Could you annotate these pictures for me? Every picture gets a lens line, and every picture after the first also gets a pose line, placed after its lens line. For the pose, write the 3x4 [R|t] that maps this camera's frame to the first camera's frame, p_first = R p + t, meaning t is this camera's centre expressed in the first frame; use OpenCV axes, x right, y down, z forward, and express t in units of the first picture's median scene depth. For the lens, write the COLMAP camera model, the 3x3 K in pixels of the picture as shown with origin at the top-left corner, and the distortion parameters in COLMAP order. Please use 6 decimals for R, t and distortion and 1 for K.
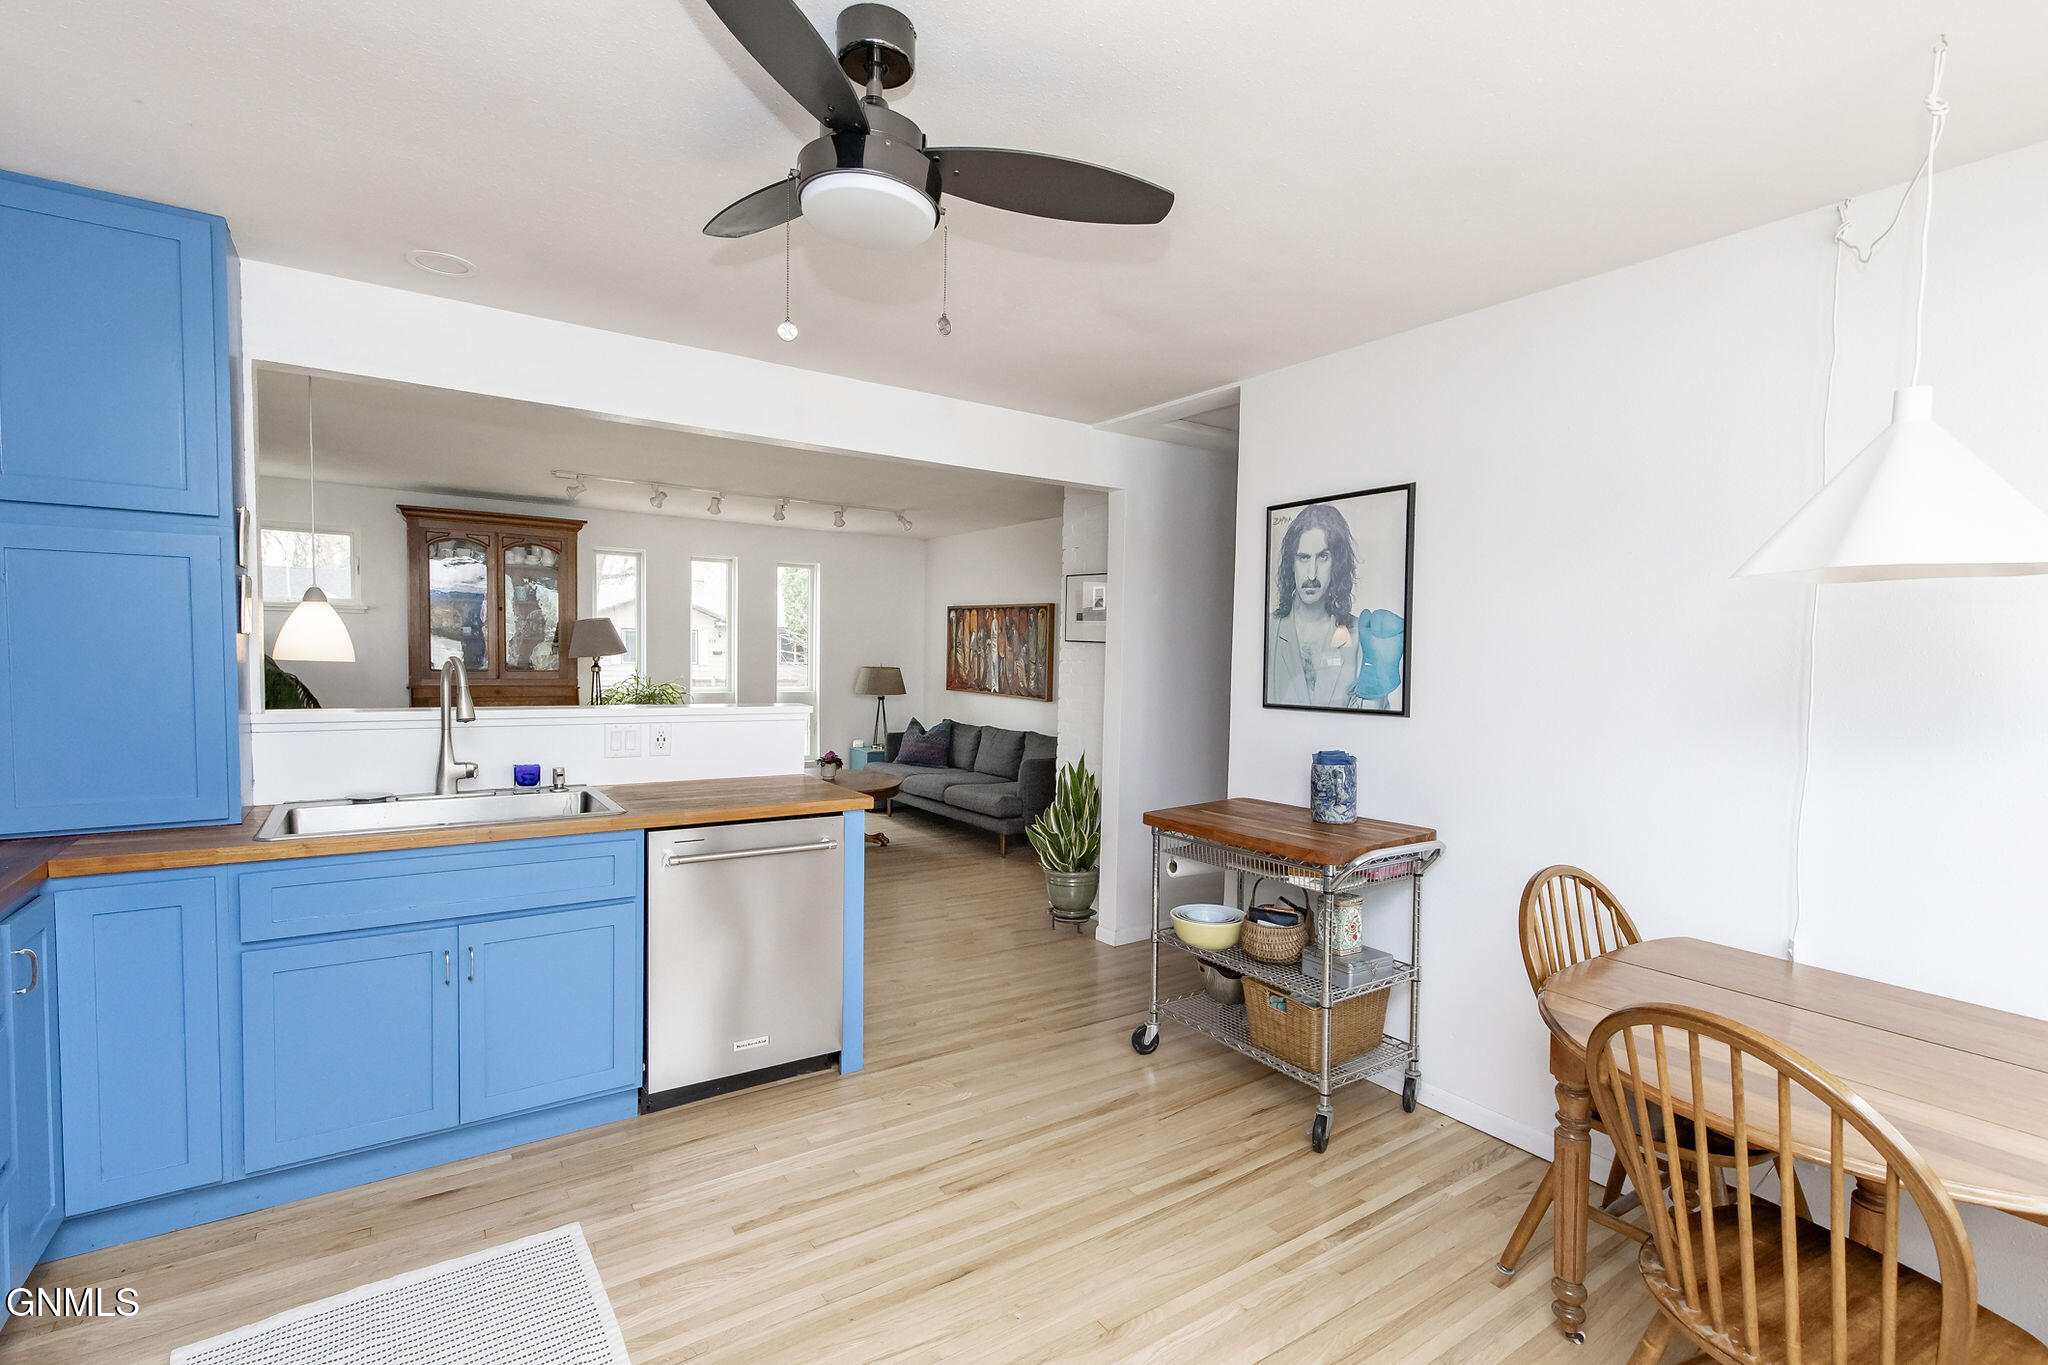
lens RADIAL K [[932.1, 0, 1035.6], [0, 932.1, 700.5], [0, 0, 1]] dist [0.008880, -0.000453]
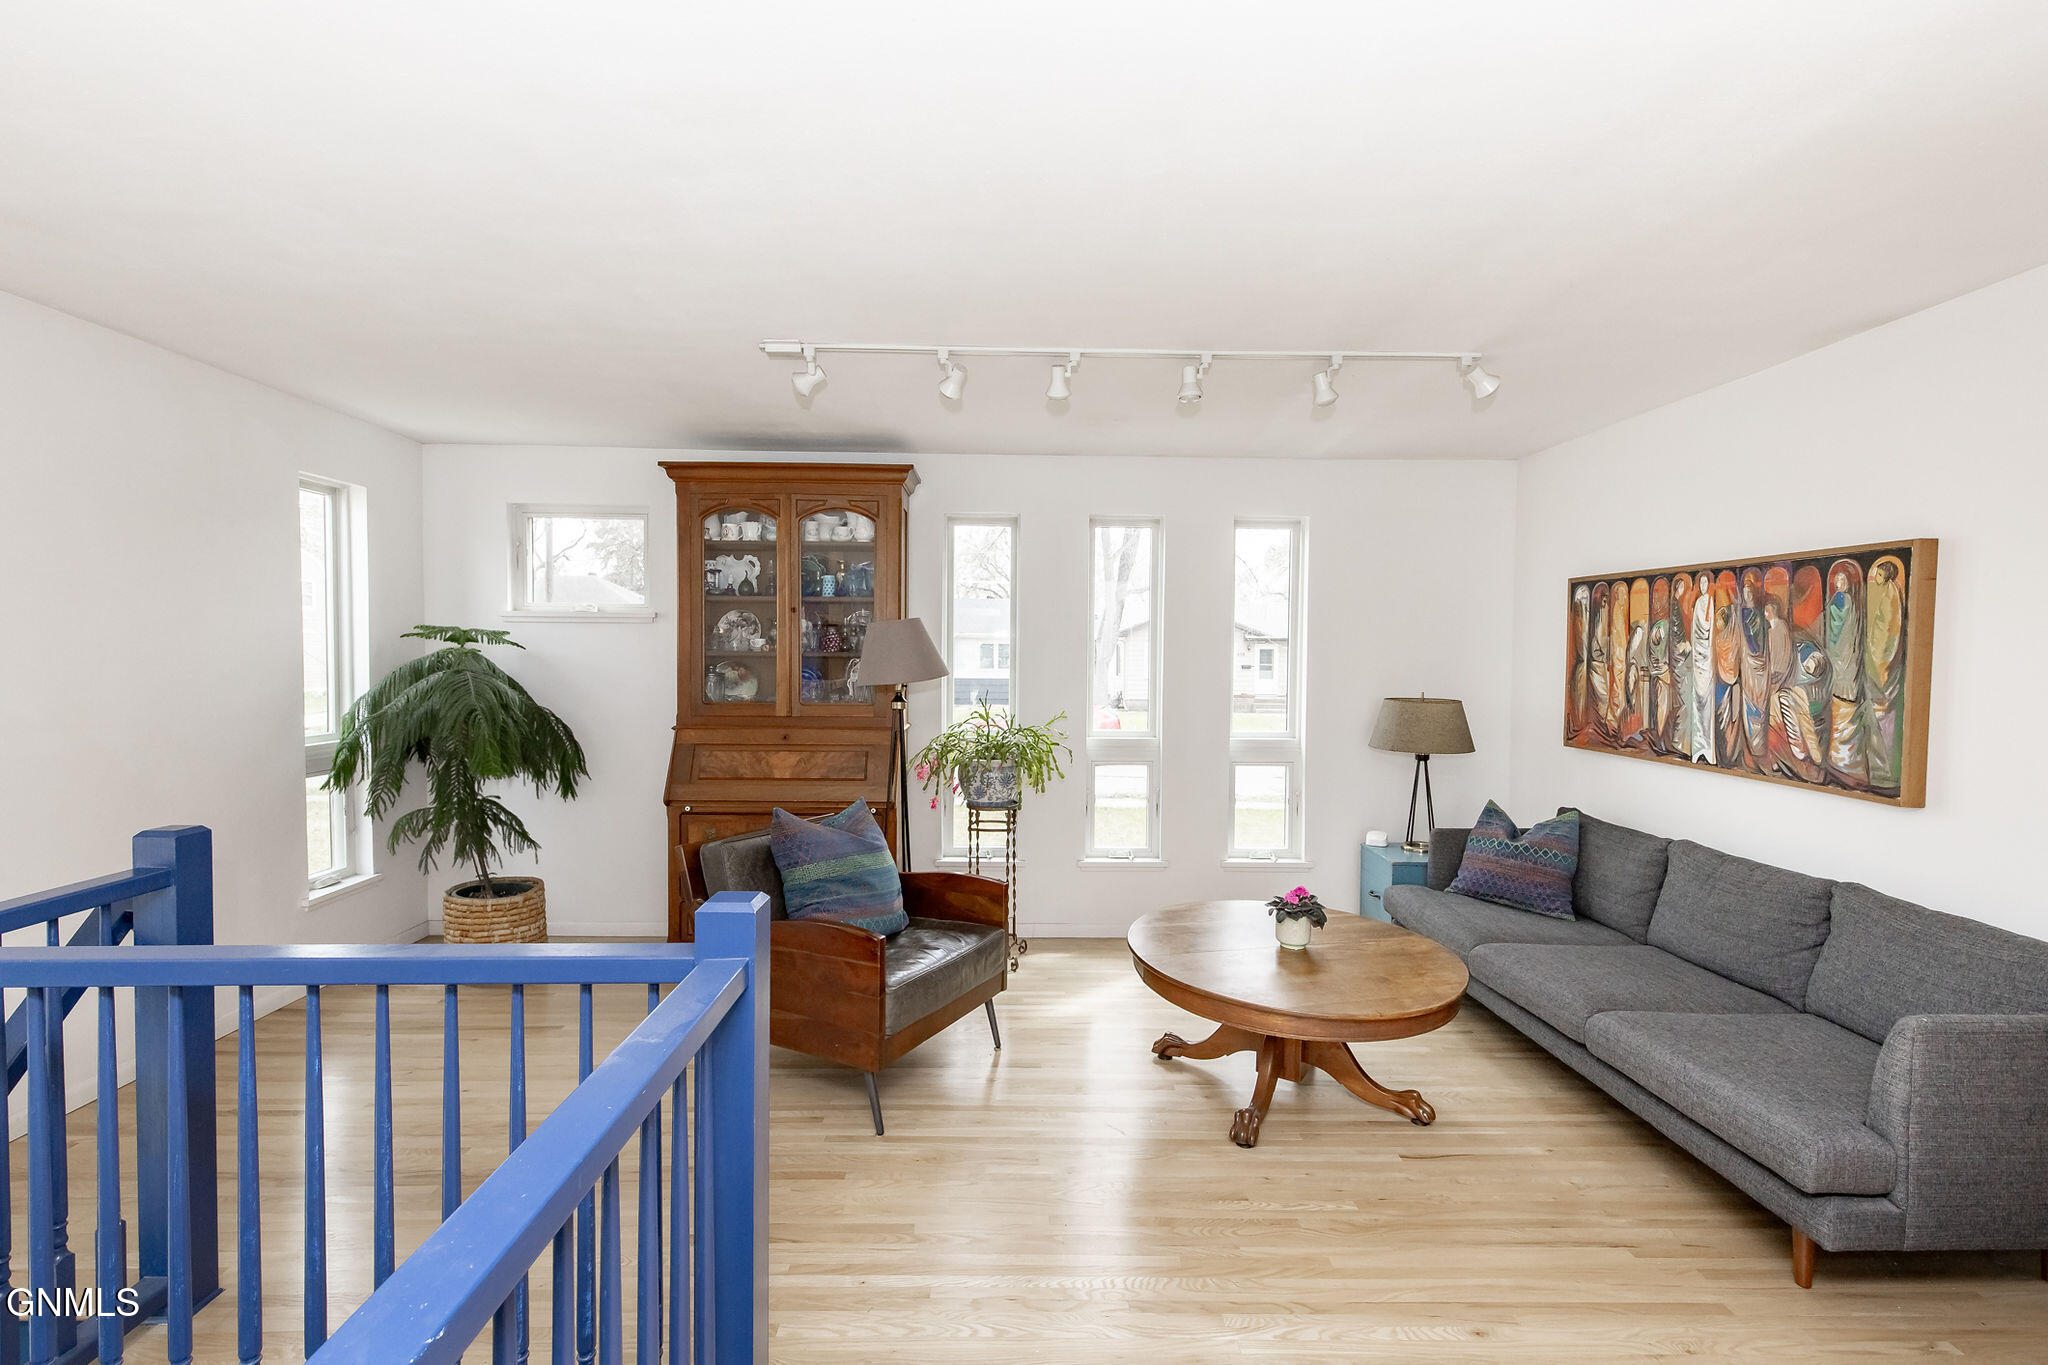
lens RADIAL K [[932.1, 0, 1014.6], [0, 932.1, 685.4], [0, 0, 1]] dist [0.008880, -0.000453]
pose [[0.835743, 0.004723, -0.549101, -0.075978], [-0.021617, 0.999471, -0.024306, -0.028719], [0.548696, 0.032184, 0.835402, 0.476298]]
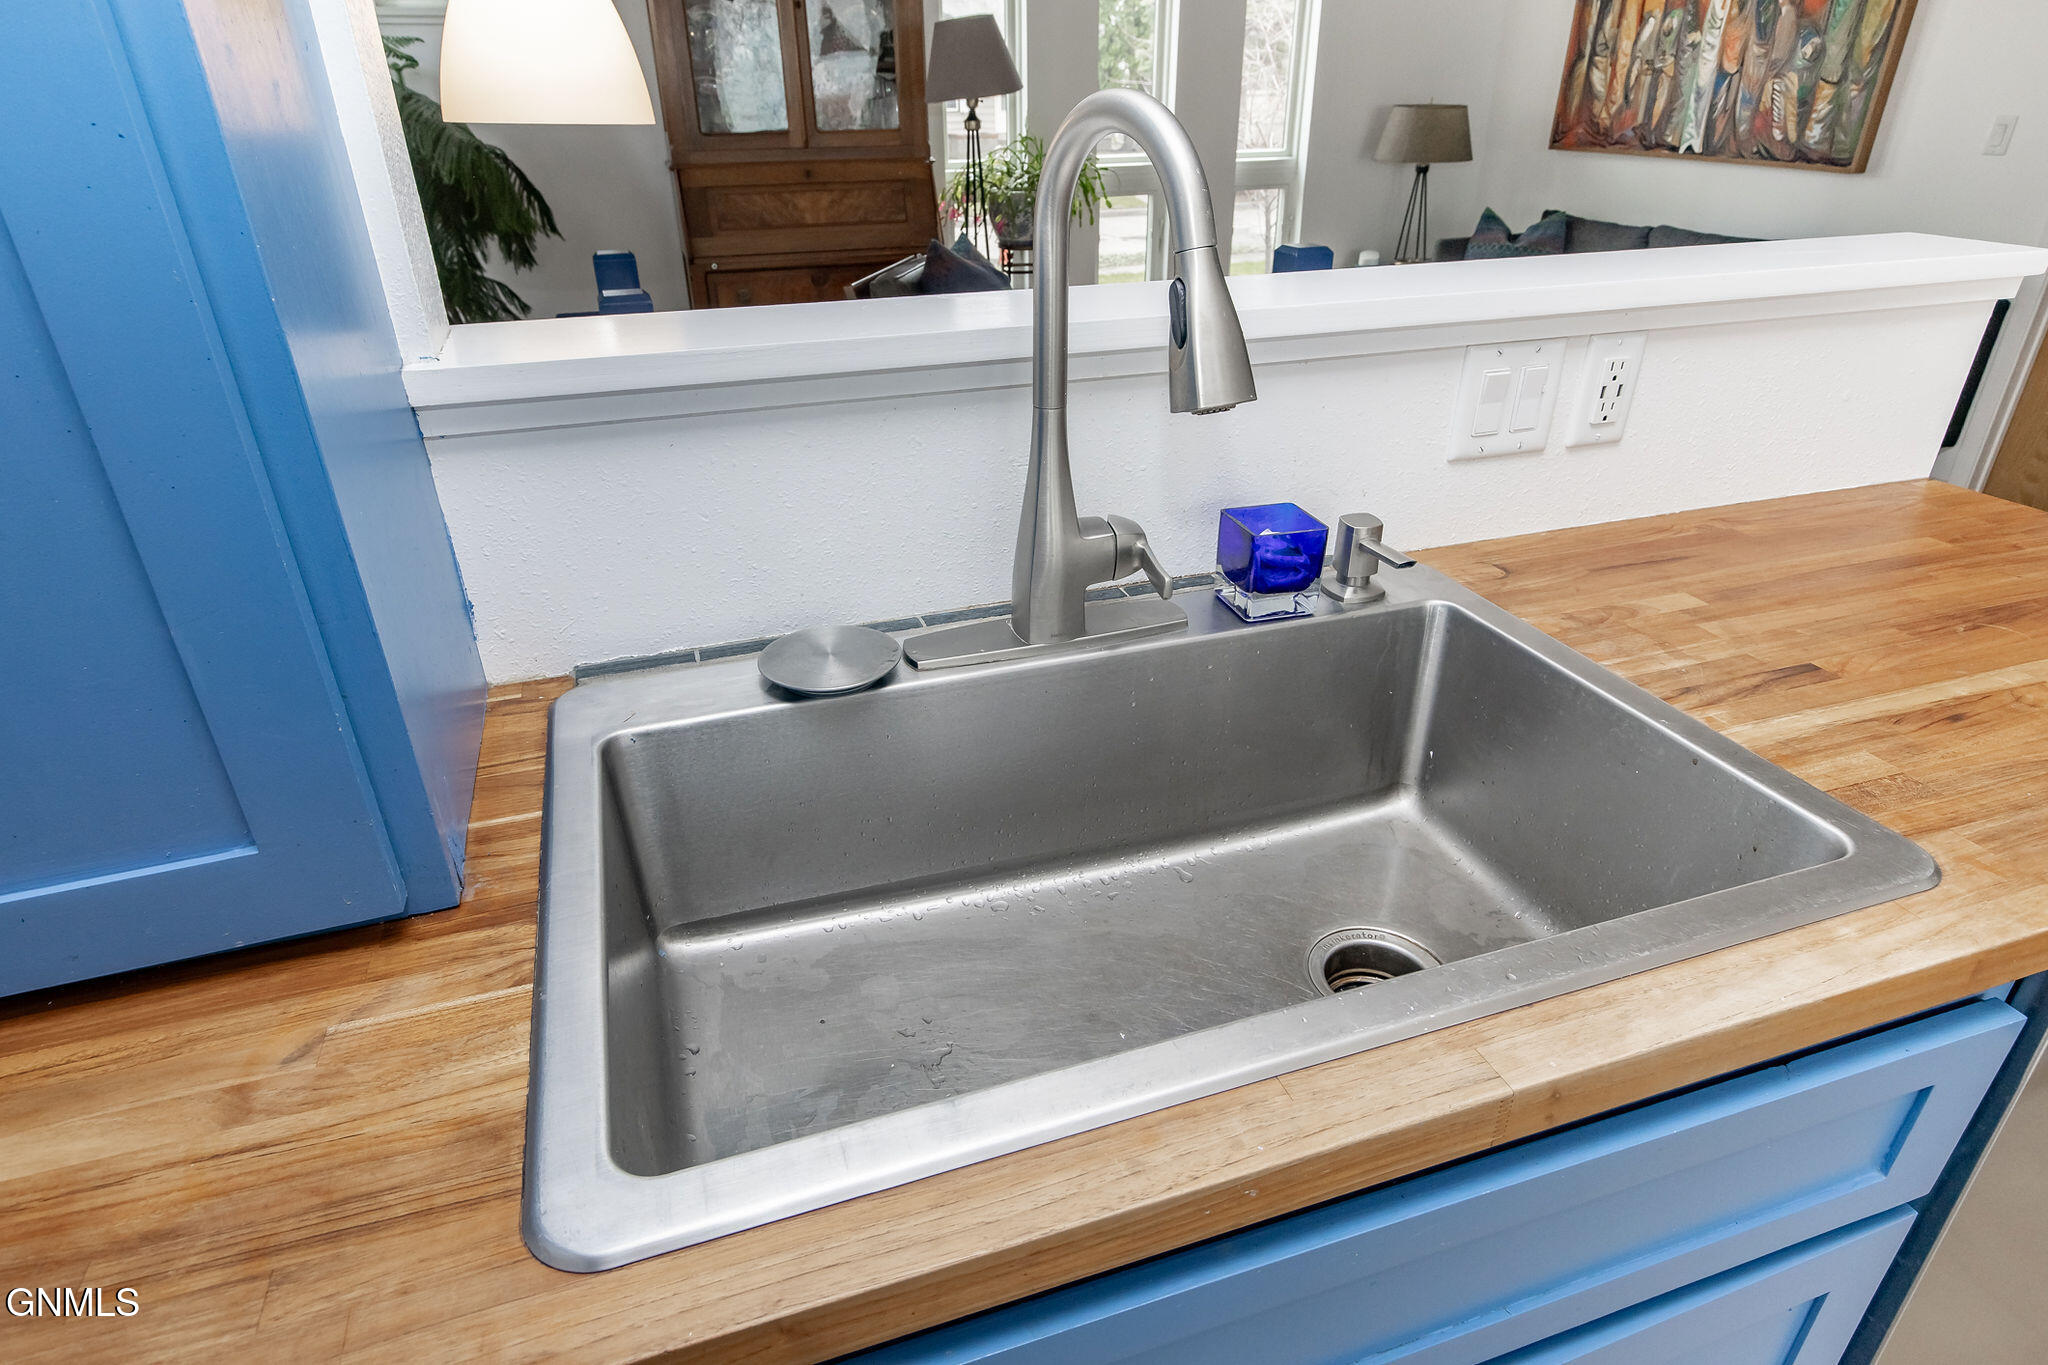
lens RADIAL K [[1162.1, 0, 1041.8], [0, 1162.1, 672.2], [0, 0, 1]] dist [0.015974, -0.002478]
pose [[0.964158, 0.091060, -0.249213, -0.205661], [0.017080, 0.916015, 0.400780, -0.011698], [0.264778, -0.390672, 0.881628, 0.258630]]
